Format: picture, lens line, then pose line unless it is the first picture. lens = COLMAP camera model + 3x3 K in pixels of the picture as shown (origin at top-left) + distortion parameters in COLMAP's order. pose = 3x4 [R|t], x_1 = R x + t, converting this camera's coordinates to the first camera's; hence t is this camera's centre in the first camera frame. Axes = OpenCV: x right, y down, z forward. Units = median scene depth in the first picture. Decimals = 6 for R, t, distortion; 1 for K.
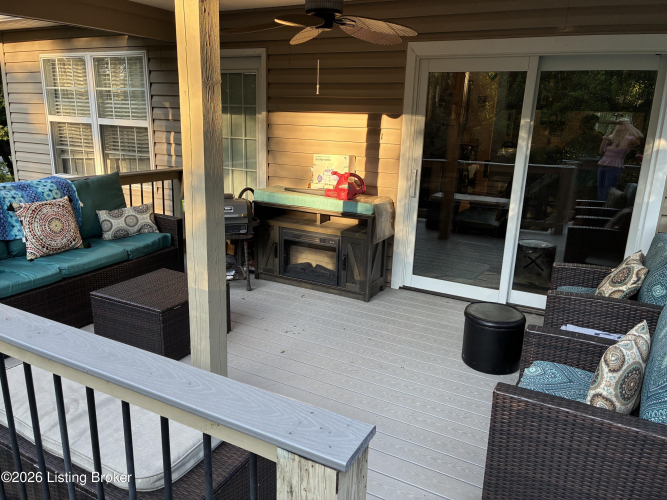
lens RADIAL K [[506.3, 0, 330.7], [0, 506.3, 249.9], [0, 0, 1]] dist [0.051270, -0.062440]
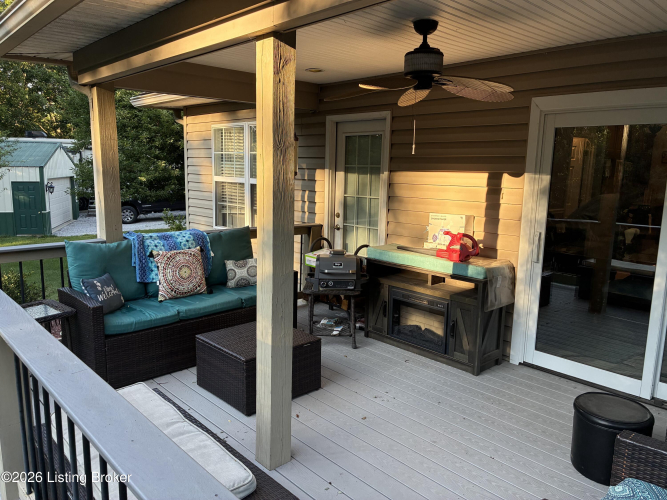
lens RADIAL K [[506.3, 0, 332.0], [0, 506.3, 246.4], [0, 0, 1]] dist [0.051270, -0.062440]
pose [[0.946563, 0.040242, -0.319999, 0.108708], [-0.077111, 0.991647, -0.103391, -0.011220], [0.313165, 0.122541, 0.941760, 0.034997]]
